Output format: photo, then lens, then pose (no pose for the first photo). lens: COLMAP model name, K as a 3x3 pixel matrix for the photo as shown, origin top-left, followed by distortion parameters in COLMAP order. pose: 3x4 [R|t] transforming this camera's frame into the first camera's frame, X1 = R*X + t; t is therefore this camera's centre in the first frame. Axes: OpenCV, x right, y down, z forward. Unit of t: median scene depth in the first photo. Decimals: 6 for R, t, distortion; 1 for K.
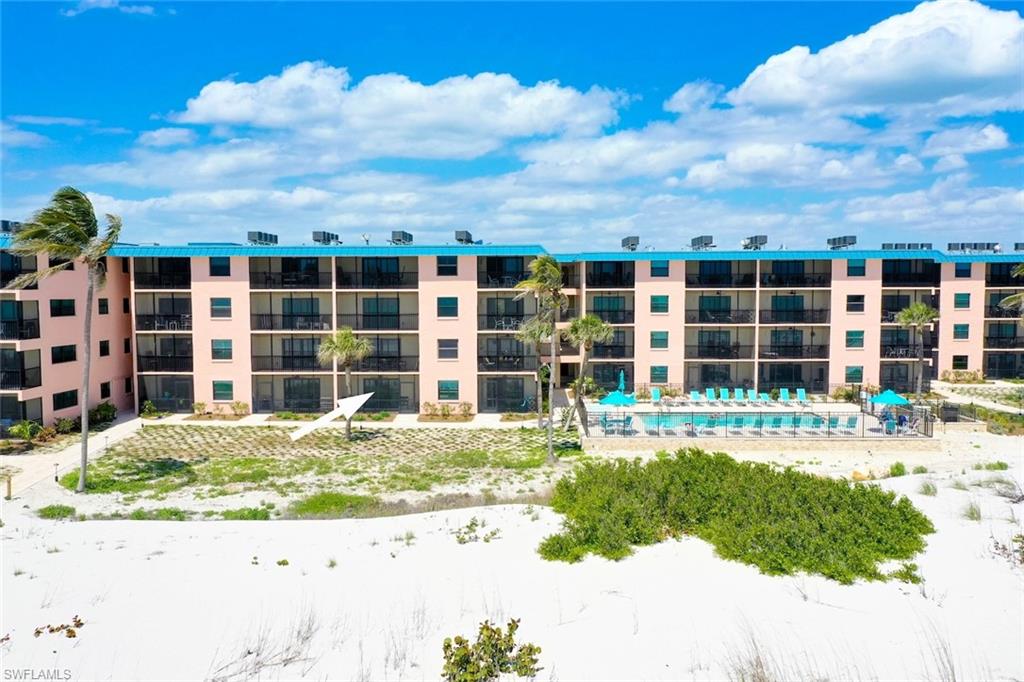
lens RADIAL K [[835.8, 0, 515.7], [0, 835.8, 335.3], [0, 0, 1]] dist [0.004306, 0.007974]
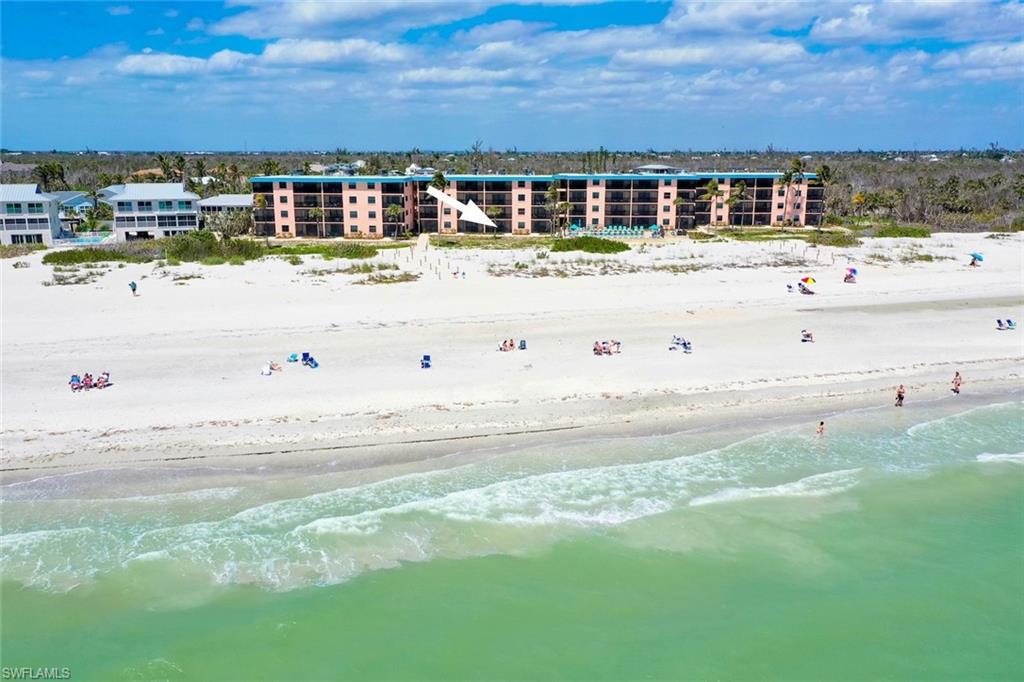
lens RADIAL K [[835.8, 0, 517.6], [0, 835.8, 345.6], [0, 0, 1]] dist [0.004306, 0.007974]
pose [[0.999706, 0.009853, -0.022167, -0.021050], [-0.005783, 0.984253, 0.176668, -0.038372], [0.023559, -0.176488, 0.984021, -1.946105]]
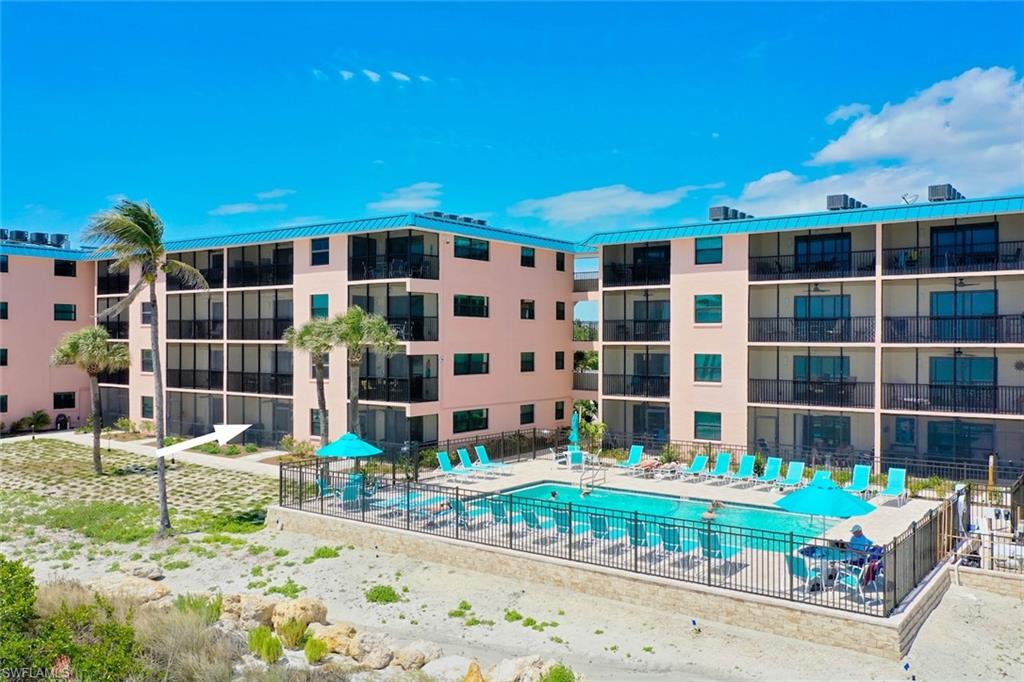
lens RADIAL K [[835.8, 0, 509.1], [0, 835.8, 343.3], [0, 0, 1]] dist [0.004306, 0.007974]
pose [[0.820057, 0.008620, -0.572216, 0.434005], [-0.036190, 0.998666, -0.036821, 0.016394], [0.571136, 0.050904, 0.819276, 0.455563]]
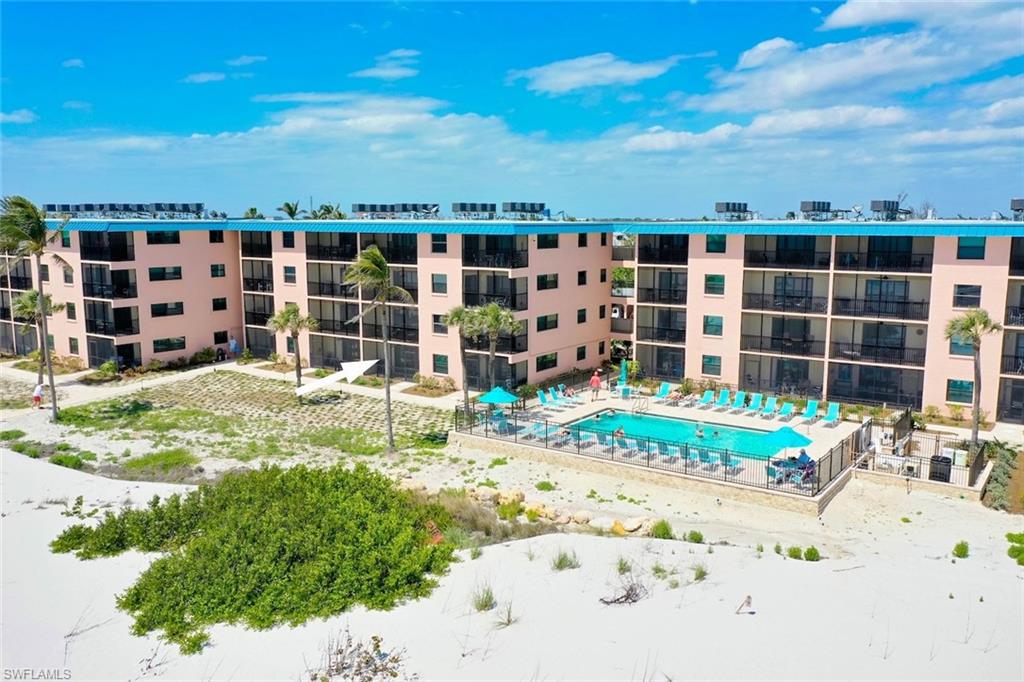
lens RADIAL K [[835.8, 0, 506.0], [0, 835.8, 338.6], [0, 0, 1]] dist [0.004306, 0.007974]
pose [[0.832197, 0.083285, -0.548190, 0.510050], [-0.032343, 0.994263, 0.101957, -0.068029], [0.553537, -0.067118, 0.830116, 0.171371]]
